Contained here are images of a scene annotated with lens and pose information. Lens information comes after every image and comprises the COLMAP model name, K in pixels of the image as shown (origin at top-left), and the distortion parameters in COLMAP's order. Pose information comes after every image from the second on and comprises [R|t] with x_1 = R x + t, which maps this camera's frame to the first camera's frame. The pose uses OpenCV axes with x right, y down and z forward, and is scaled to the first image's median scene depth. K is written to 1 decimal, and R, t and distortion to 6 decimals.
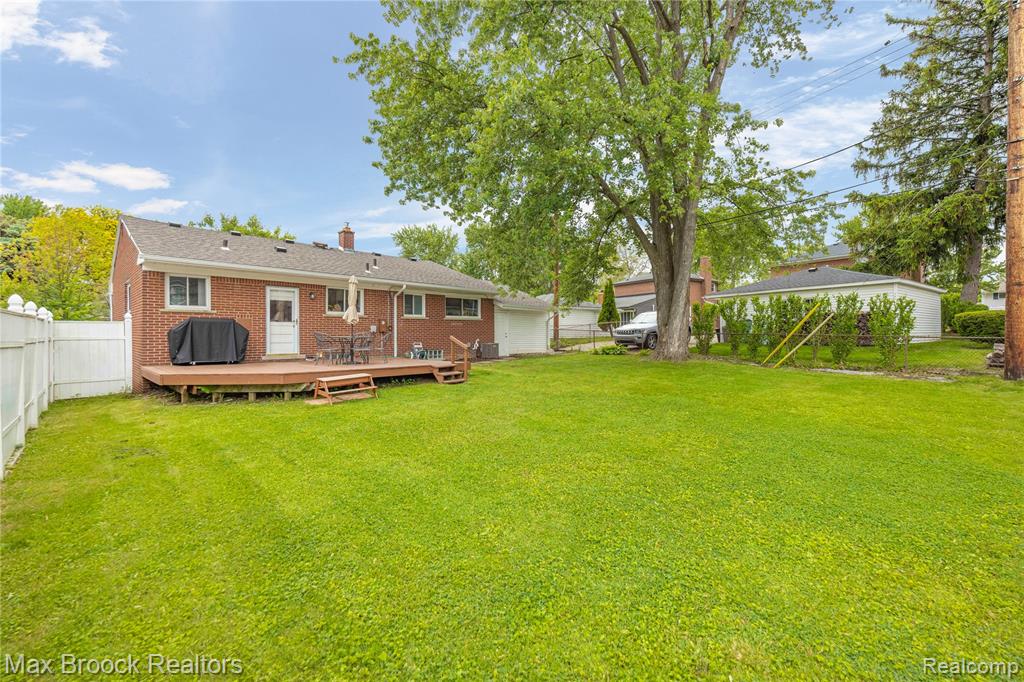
lens RADIAL K [[395.4, 0, 512.0], [0, 395.4, 341.0], [0, 0, 1]] dist [0.000251, 0.000006]
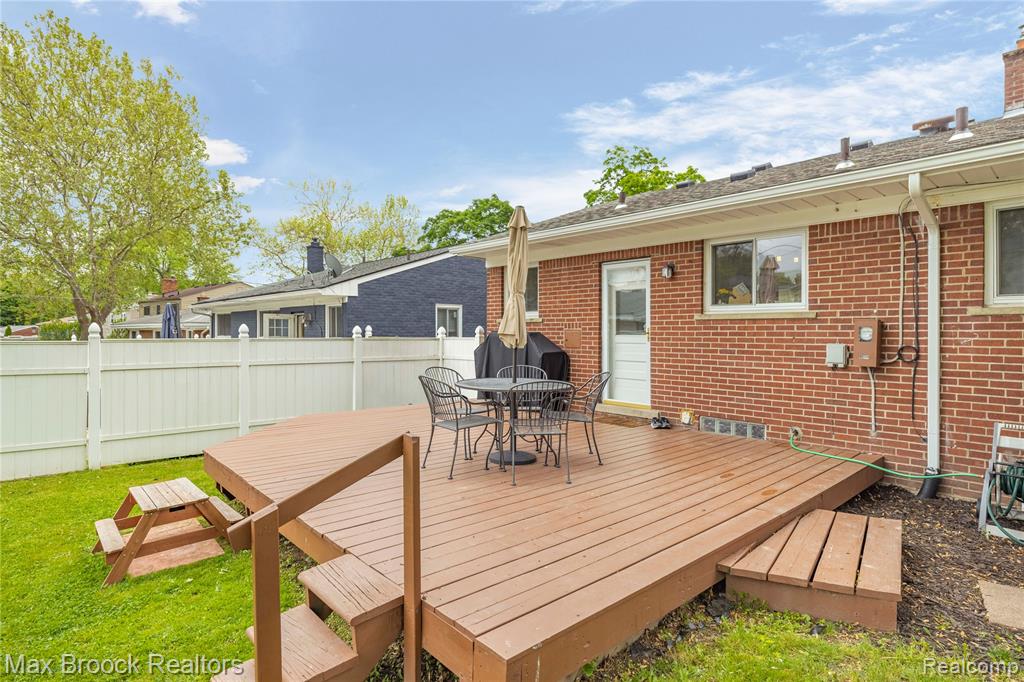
lens RADIAL K [[535.7, 0, 512.0], [0, 535.7, 341.0], [0, 0, 1]] dist [0.000956, 0.000001]
pose [[-0.023178, 0.014138, -0.999631, 0.062467], [-0.021826, 0.999655, 0.014645, -0.047059], [0.999493, 0.022157, -0.022861, 0.864340]]
